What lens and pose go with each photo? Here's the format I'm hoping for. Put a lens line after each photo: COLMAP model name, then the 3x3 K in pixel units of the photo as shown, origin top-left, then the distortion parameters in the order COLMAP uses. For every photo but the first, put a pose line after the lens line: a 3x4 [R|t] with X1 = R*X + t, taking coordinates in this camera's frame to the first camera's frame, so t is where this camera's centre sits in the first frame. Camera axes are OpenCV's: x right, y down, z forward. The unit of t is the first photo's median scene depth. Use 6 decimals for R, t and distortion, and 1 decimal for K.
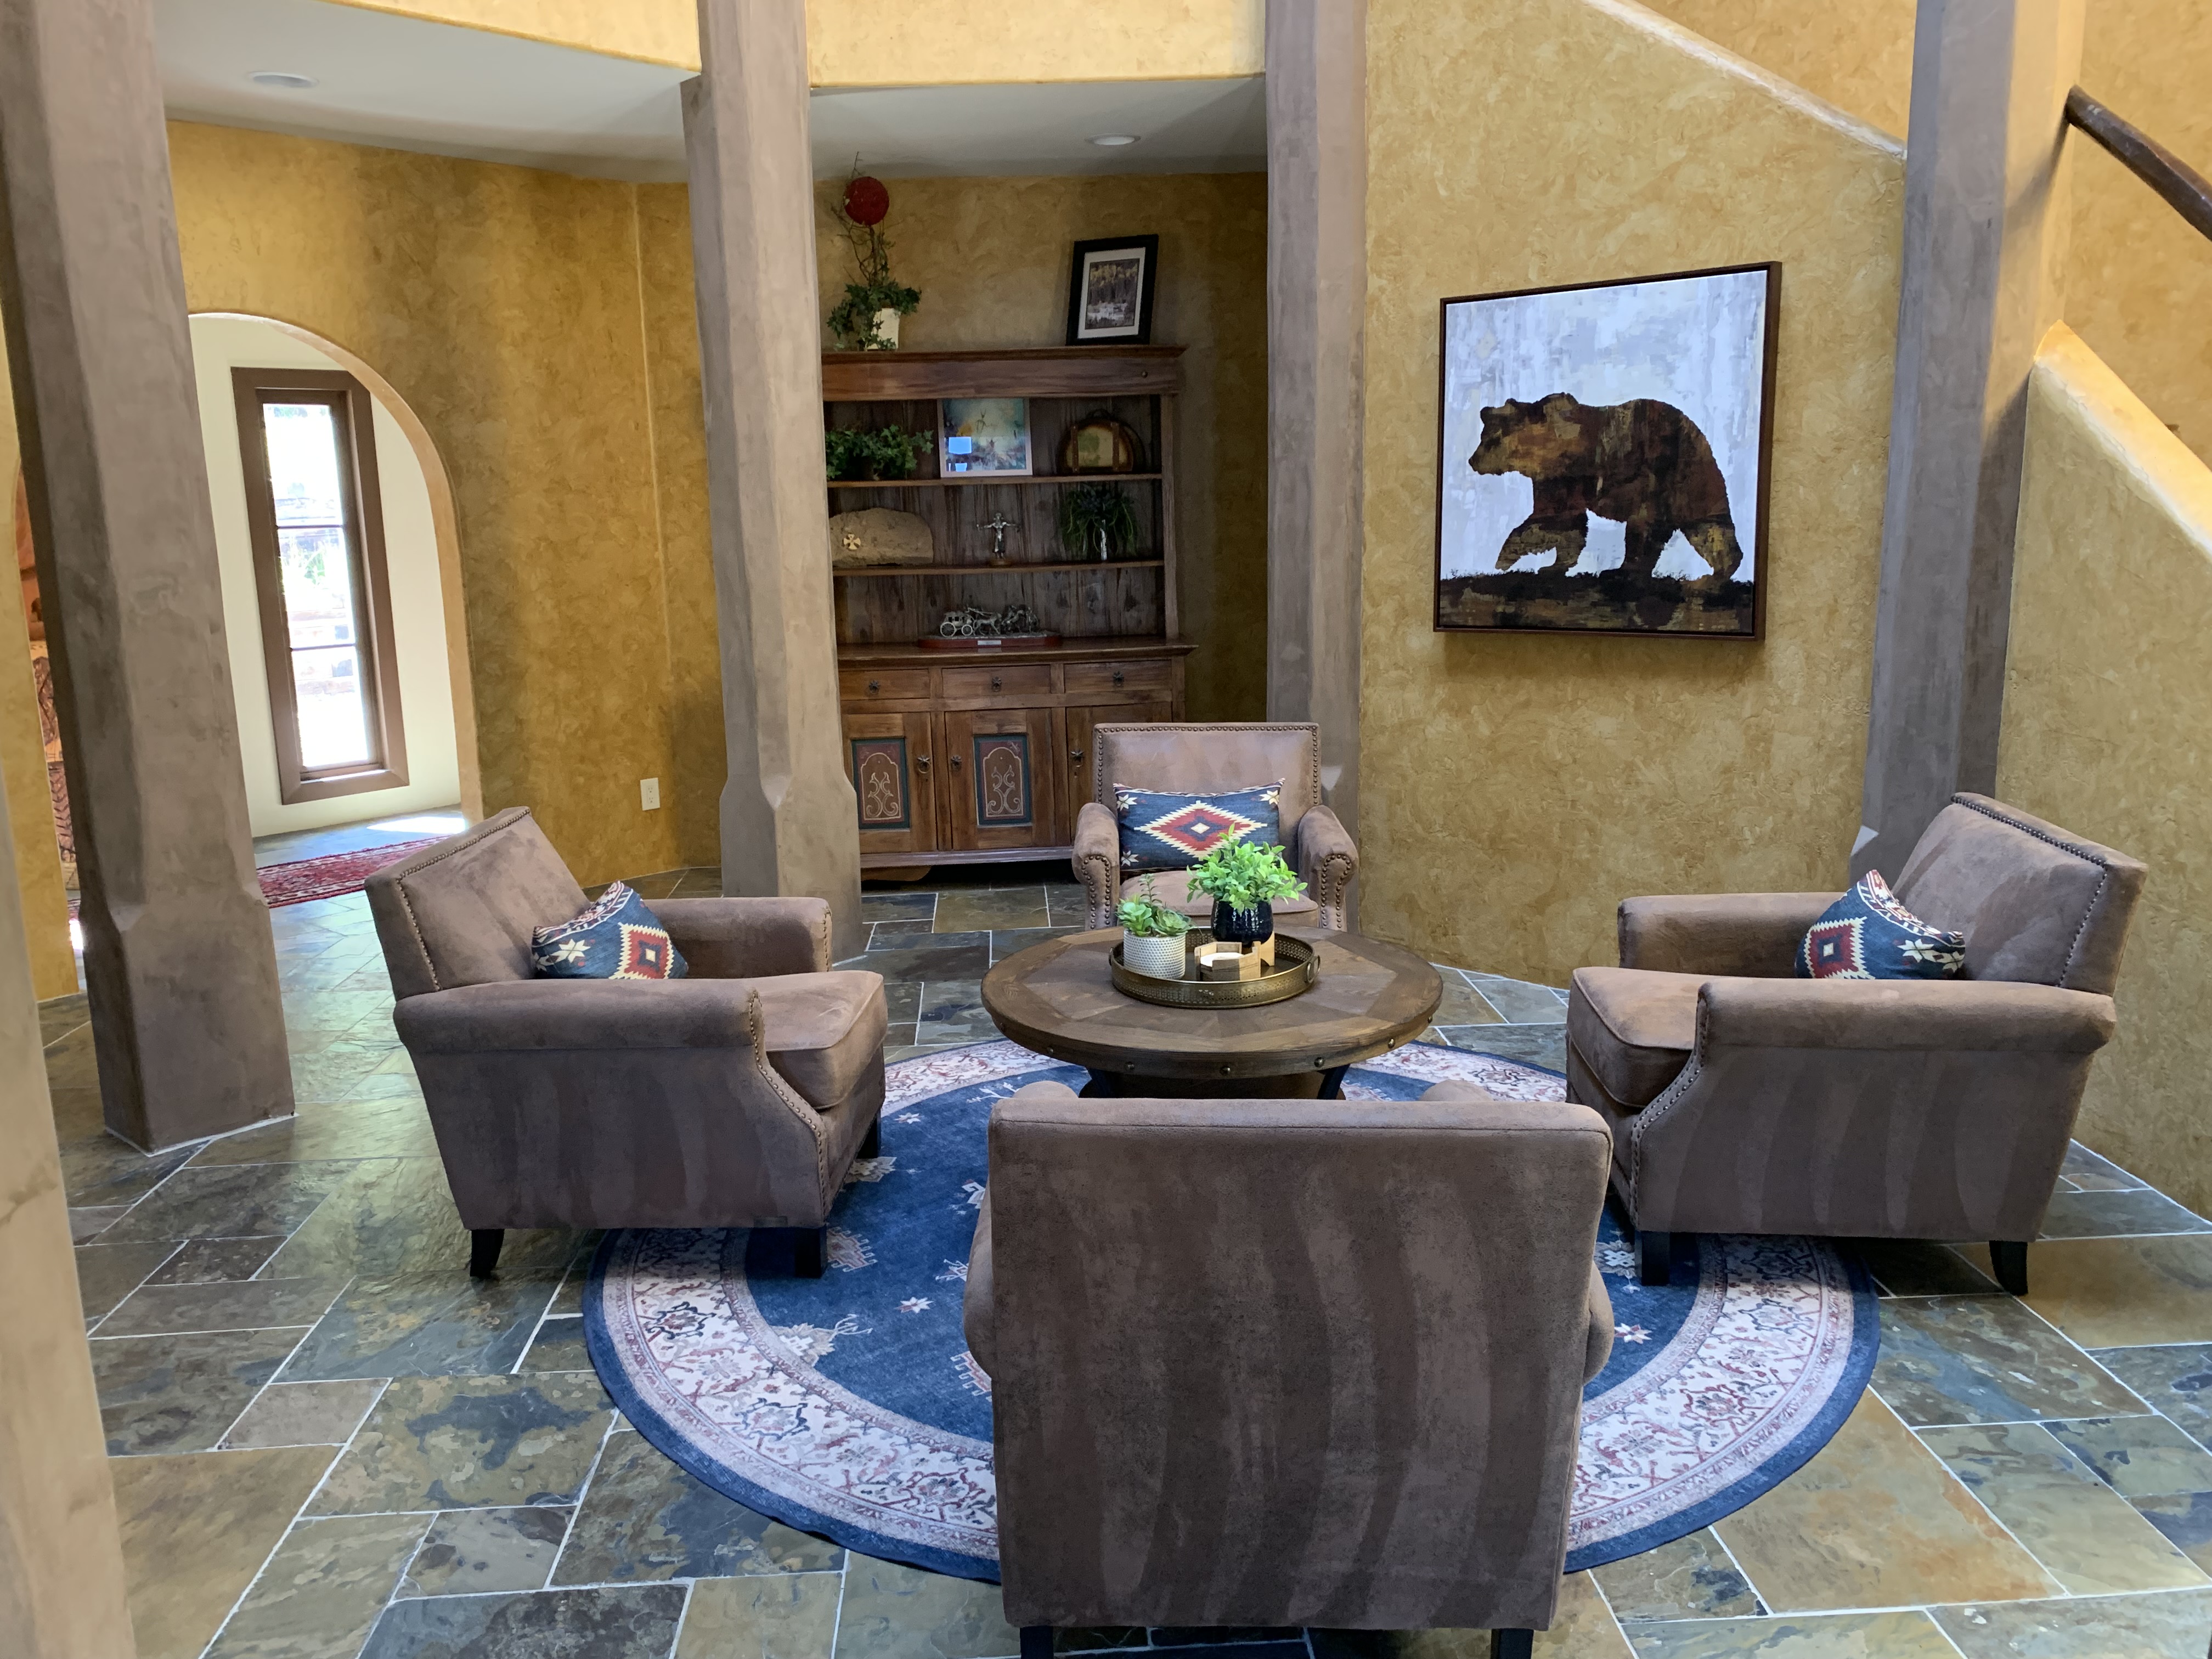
lens RADIAL K [[1698.2, 0, 1105.8], [0, 1698.2, 831.1], [0, 0, 1]] dist [0.048907, -0.059119]
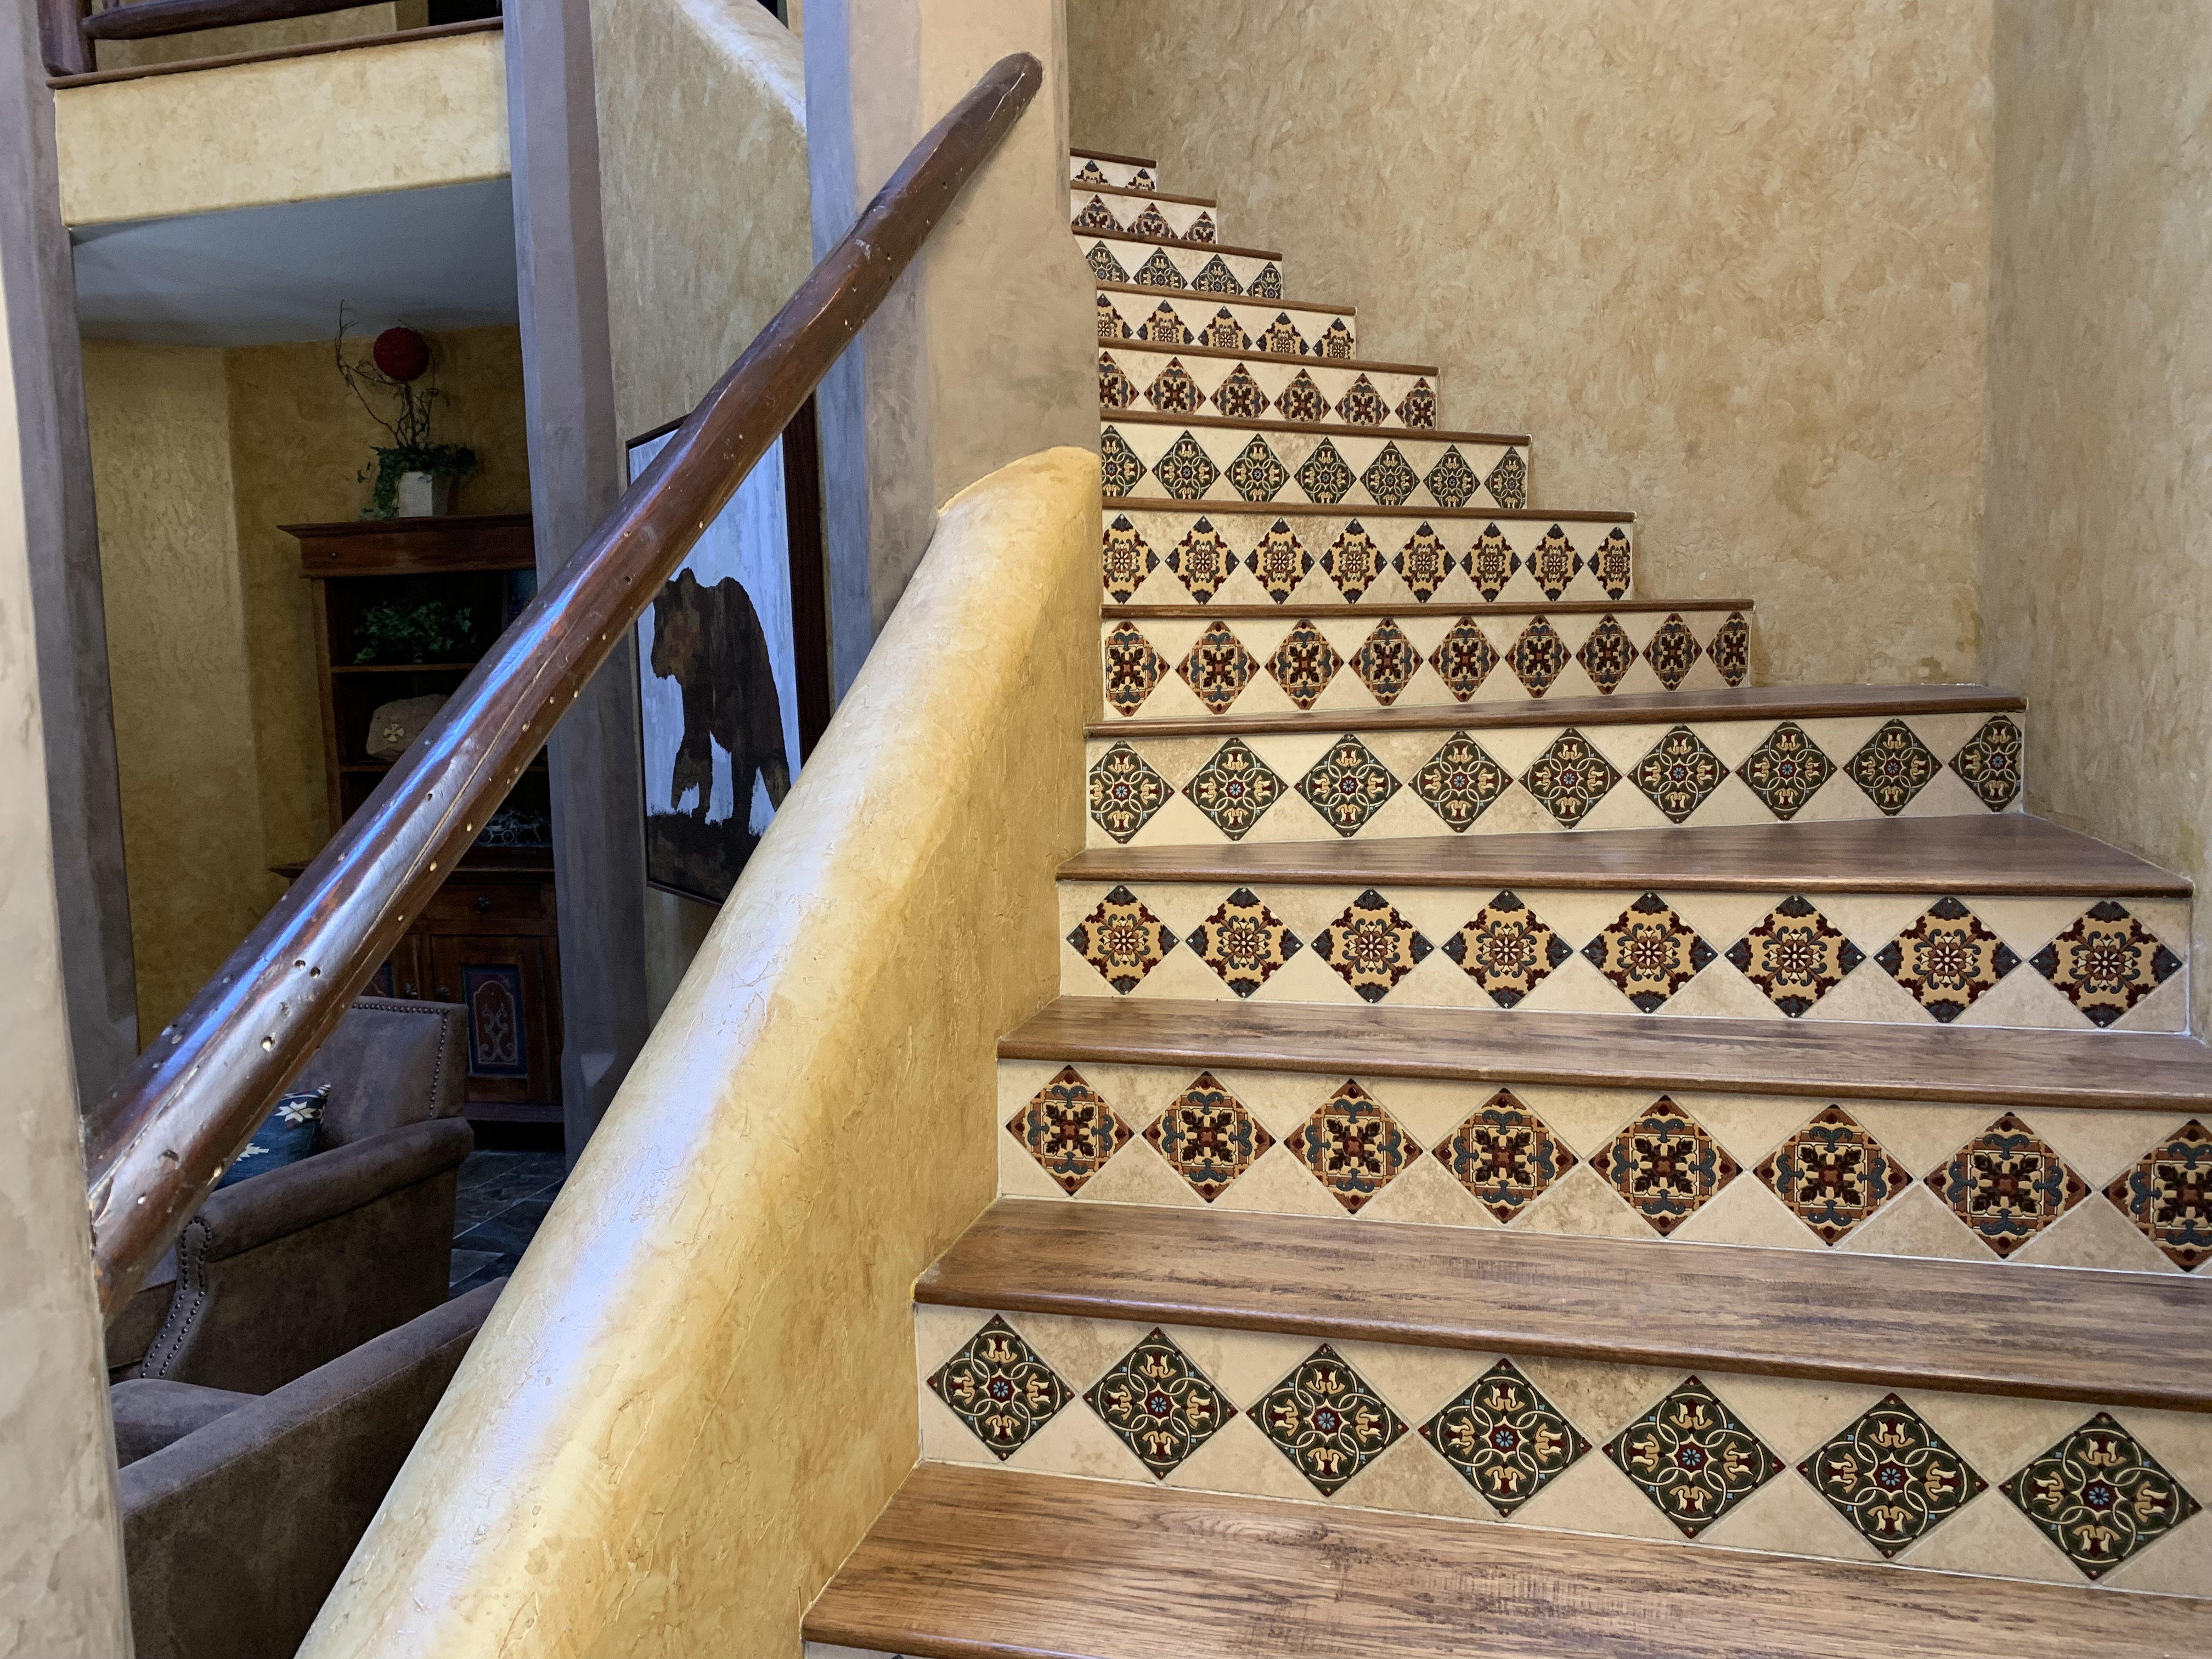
lens RADIAL K [[1698.2, 0, 1092.0], [0, 1698.2, 825.7], [0, 0, 1]] dist [0.048907, -0.059119]
pose [[0.950269, 0.033125, -0.309664, 0.600232], [-0.059774, 0.995240, -0.076968, -0.099153], [0.305640, 0.091651, 0.947726, 0.367344]]
